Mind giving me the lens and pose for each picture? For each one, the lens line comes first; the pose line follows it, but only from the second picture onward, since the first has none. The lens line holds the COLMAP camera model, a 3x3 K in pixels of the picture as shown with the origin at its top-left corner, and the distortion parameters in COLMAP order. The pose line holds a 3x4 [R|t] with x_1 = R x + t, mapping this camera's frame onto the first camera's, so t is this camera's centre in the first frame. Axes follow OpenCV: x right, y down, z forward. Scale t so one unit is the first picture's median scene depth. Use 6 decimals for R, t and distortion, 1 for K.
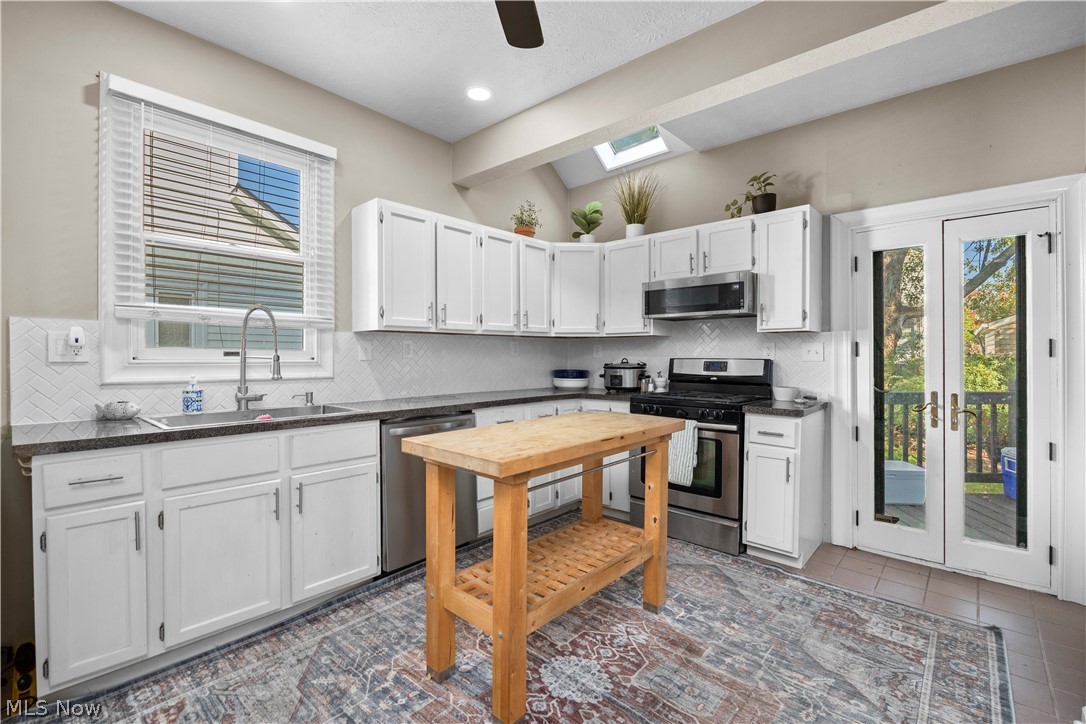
lens RADIAL K [[478.5, 0, 549.3], [0, 478.5, 356.8], [0, 0, 1]] dist [-0.004781, -0.000446]
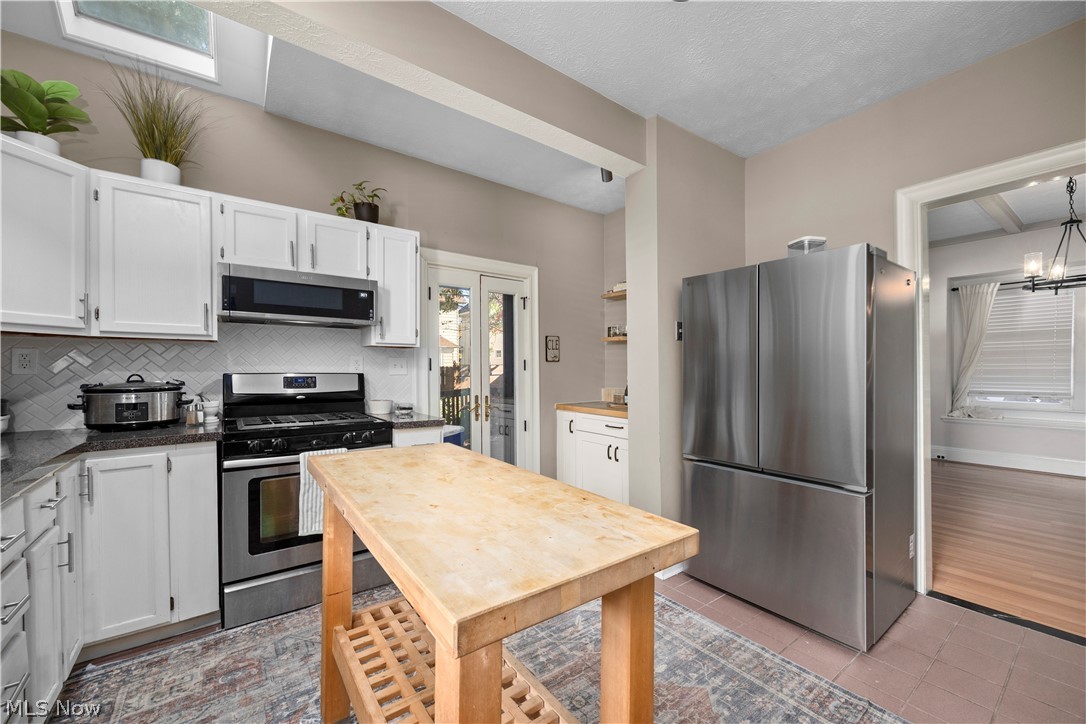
lens RADIAL K [[422.2, 0, 544.6], [0, 422.2, 370.1], [0, 0, 1]] dist [-0.001611, 0.000090]
pose [[0.207160, -0.008332, 0.978272, -0.339937], [-0.001802, 0.999959, 0.008898, -0.010819], [-0.978305, -0.003606, 0.207136, 0.506448]]
